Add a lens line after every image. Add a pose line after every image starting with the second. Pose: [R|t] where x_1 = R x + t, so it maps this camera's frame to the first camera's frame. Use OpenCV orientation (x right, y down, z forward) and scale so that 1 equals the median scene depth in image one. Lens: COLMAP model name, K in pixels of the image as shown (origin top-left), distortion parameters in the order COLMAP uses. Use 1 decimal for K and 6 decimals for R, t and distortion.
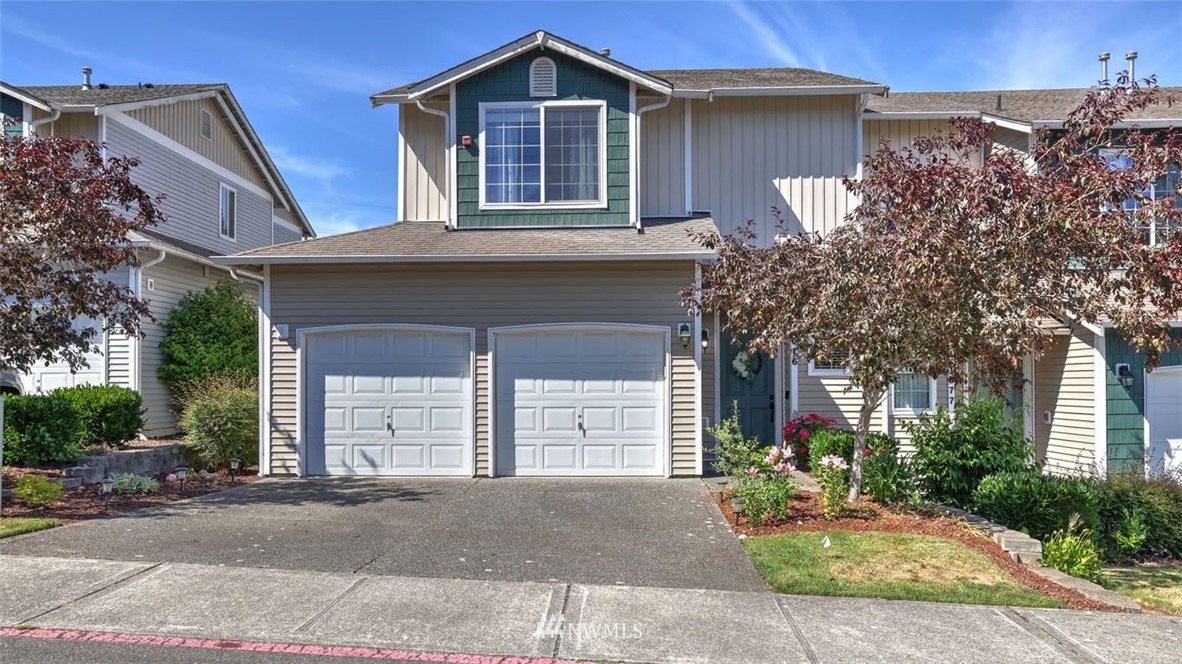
lens RADIAL K [[884.3, 0, 589.9], [0, 884.3, 341.4], [0, 0, 1]] dist [-0.027508, 0.000541]
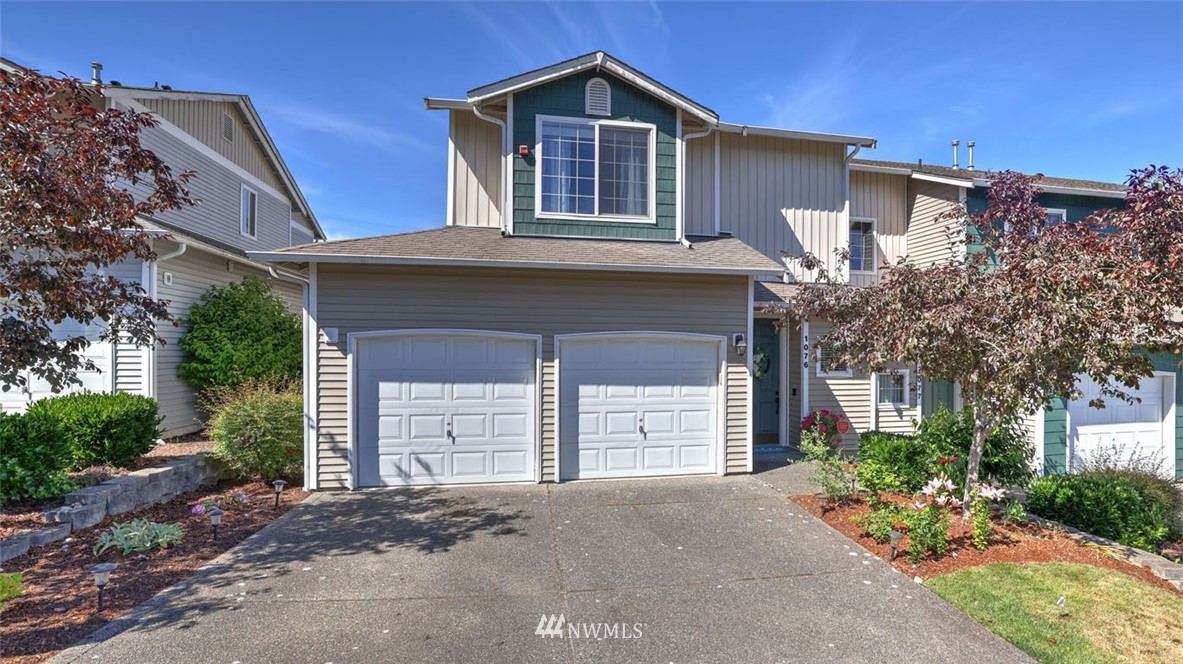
lens RADIAL K [[506.4, 0, 583.9], [0, 506.4, 326.0], [0, 0, 1]] dist [-0.049692, 0.017956]
pose [[0.970684, 0.012936, 0.240011, -0.215357], [-0.018723, 0.999586, 0.021846, -0.037620], [-0.239629, -0.025699, 0.970524, 0.420413]]
